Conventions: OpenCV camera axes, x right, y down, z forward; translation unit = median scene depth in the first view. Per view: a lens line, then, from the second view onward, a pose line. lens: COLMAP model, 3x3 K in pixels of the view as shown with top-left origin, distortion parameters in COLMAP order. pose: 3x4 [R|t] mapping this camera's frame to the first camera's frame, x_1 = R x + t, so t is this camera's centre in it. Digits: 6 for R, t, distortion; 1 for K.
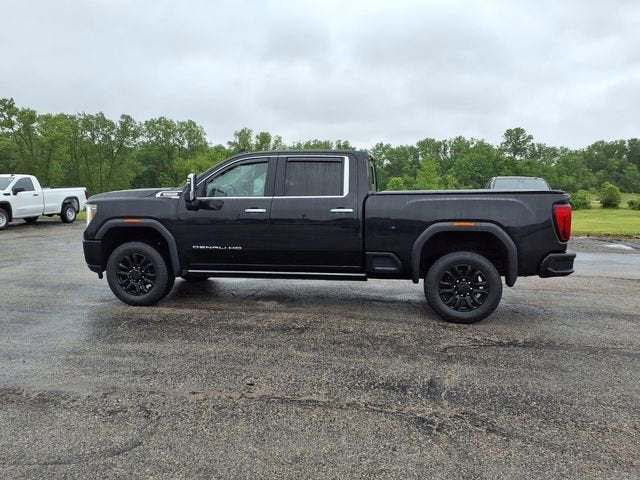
lens RADIAL K [[506.3, 0, 330.9], [0, 506.3, 240.2], [0, 0, 1]] dist [0.114616, -0.224626]
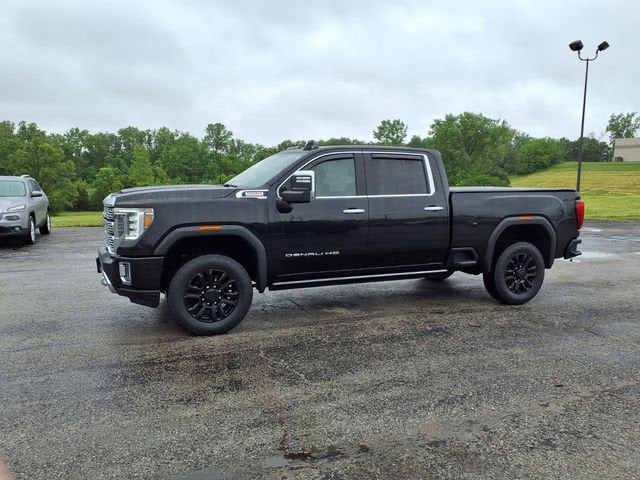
lens RADIAL K [[501.5, 0, 320.0], [0, 501.5, 240.0], [0, 0, 1]] dist [0.115290, -0.205856]
pose [[0.833567, -0.056814, 0.549489, -0.657852], [0.047640, 0.998385, 0.030958, -0.034670], [-0.550361, 0.000372, 0.834927, 0.257974]]
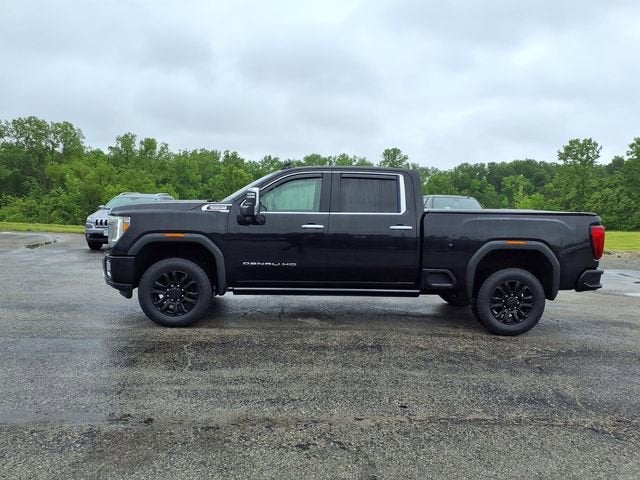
lens RADIAL K [[501.5, 0, 320.0], [0, 501.5, 240.0], [0, 0, 1]] dist [0.115290, -0.205856]
pose [[0.975135, 0.009233, 0.221419, -0.326749], [-0.004197, 0.999722, -0.023207, -0.009039], [-0.221572, 0.021700, 0.974903, 0.049531]]
